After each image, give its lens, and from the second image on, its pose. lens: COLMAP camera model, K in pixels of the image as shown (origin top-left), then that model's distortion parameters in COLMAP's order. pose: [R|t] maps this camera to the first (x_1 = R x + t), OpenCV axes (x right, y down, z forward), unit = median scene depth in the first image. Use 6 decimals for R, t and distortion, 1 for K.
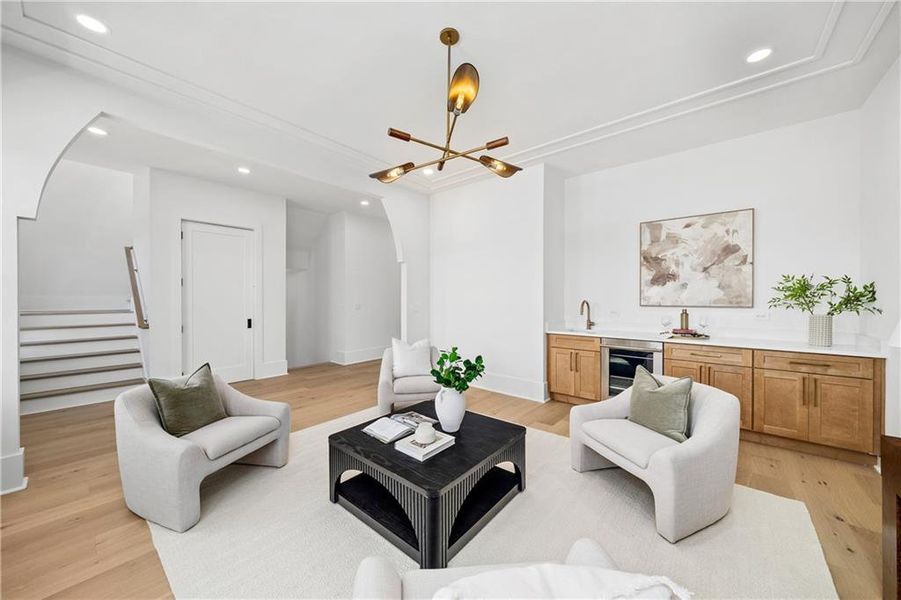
lens RADIAL K [[314.4, 0, 443.5], [0, 314.4, 300.6], [0, 0, 1]] dist [0.000075, 0.000007]
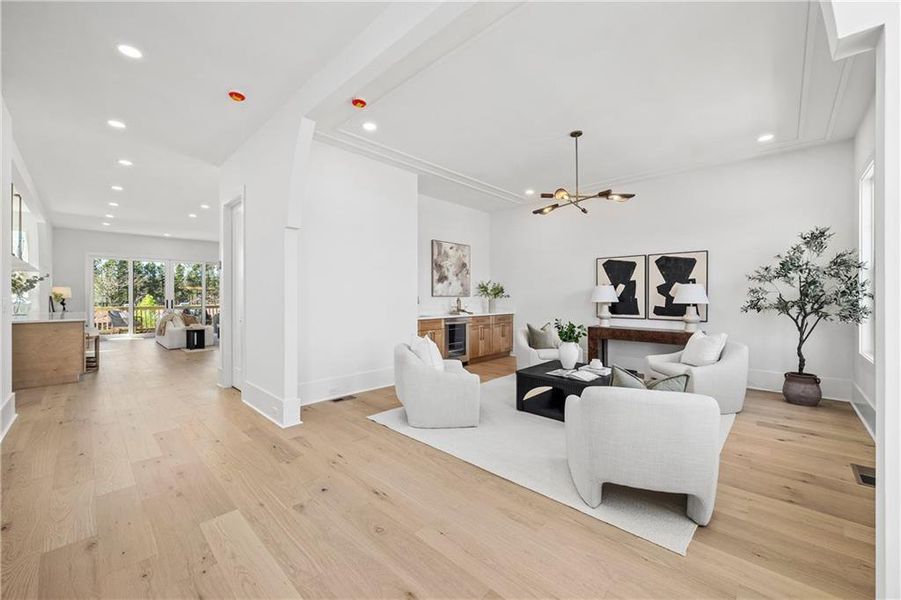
lens RADIAL K [[353.5, 0, 449.3], [0, 353.5, 296.7], [0, 0, 1]] dist [-0.000111, -0.000070]
pose [[0.060876, -0.001654, 0.998144, -1.098032], [0.008563, 0.999963, 0.001135, 0.018614], [-0.998109, 0.008478, 0.060888, 0.896854]]
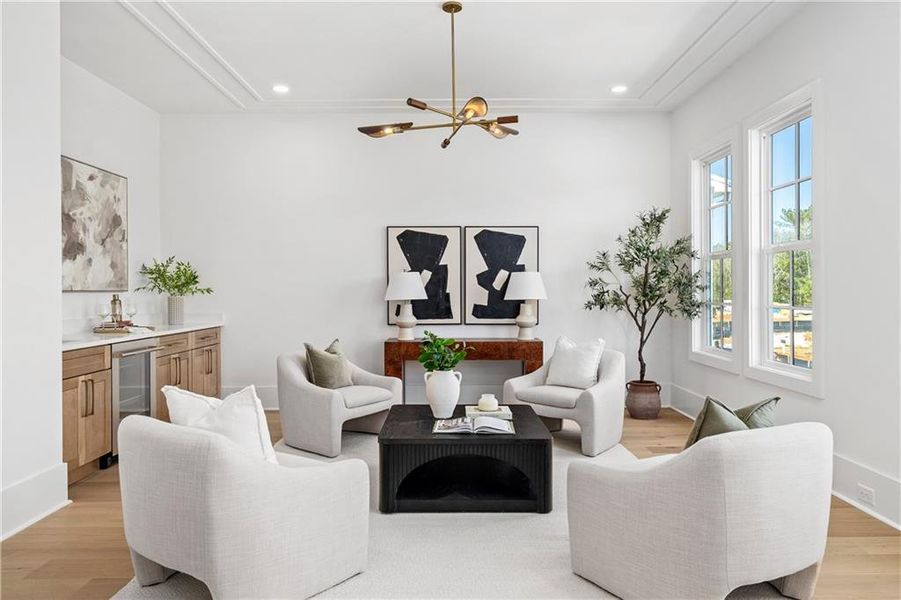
lens RADIAL K [[607.6, 0, 452.9], [0, 607.6, 291.4], [0, 0, 1]] dist [0.005403, 0.000871]
pose [[-0.653041, 0.000038, 0.757323, -0.799874], [0.010501, 0.999904, 0.009005, 0.014903], [-0.757250, 0.013833, -0.652979, 1.282001]]
